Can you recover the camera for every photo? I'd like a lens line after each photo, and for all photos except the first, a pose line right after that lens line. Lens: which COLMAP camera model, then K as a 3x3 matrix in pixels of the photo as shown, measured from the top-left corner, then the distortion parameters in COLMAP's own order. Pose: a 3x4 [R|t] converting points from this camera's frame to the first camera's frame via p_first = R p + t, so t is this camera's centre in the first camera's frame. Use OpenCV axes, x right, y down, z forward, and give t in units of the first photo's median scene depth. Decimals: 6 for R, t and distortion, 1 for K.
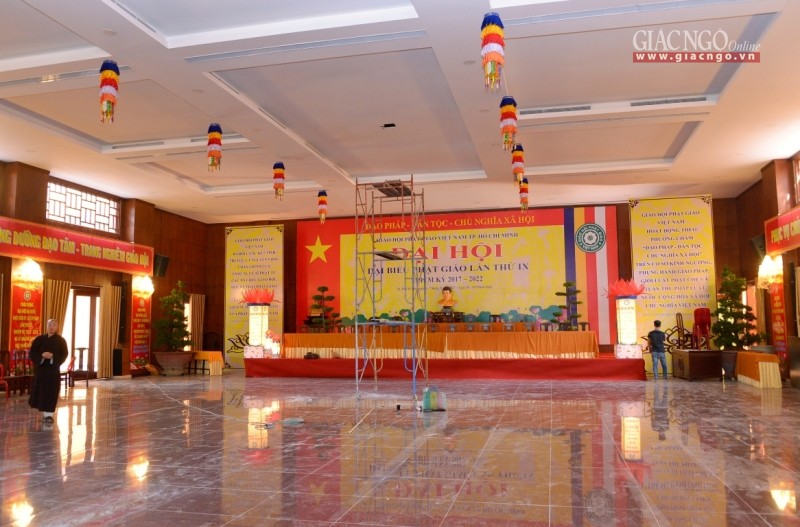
lens RADIAL K [[678.9, 0, 400.0], [0, 678.9, 263.5], [0, 0, 1]] dist [-0.000329, -0.003088]
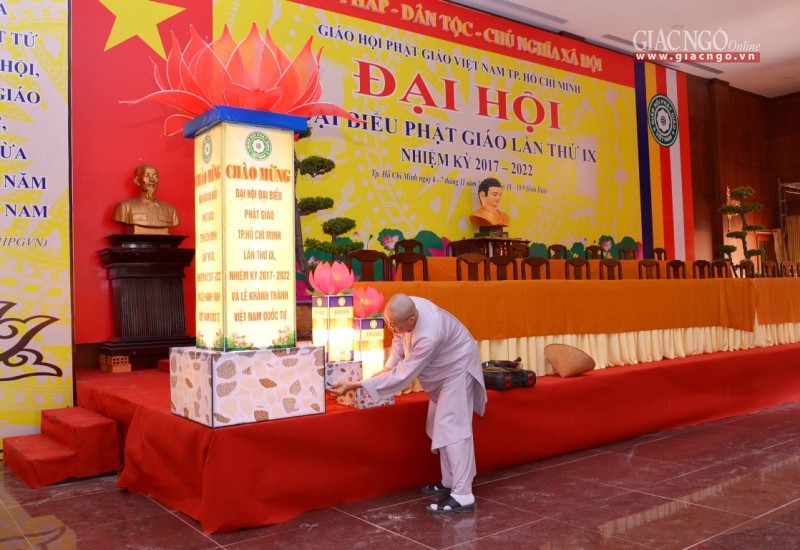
lens RADIAL K [[696.0, 0, 400.0], [0, 696.0, 275.0], [0, 0, 1]] dist [-0.001159, -0.000469]
pose [[0.651761, 0.016819, 0.758238, -0.288079], [-0.053450, 0.998287, 0.023801, 0.085429], [-0.756538, -0.056041, 0.651544, 0.758133]]
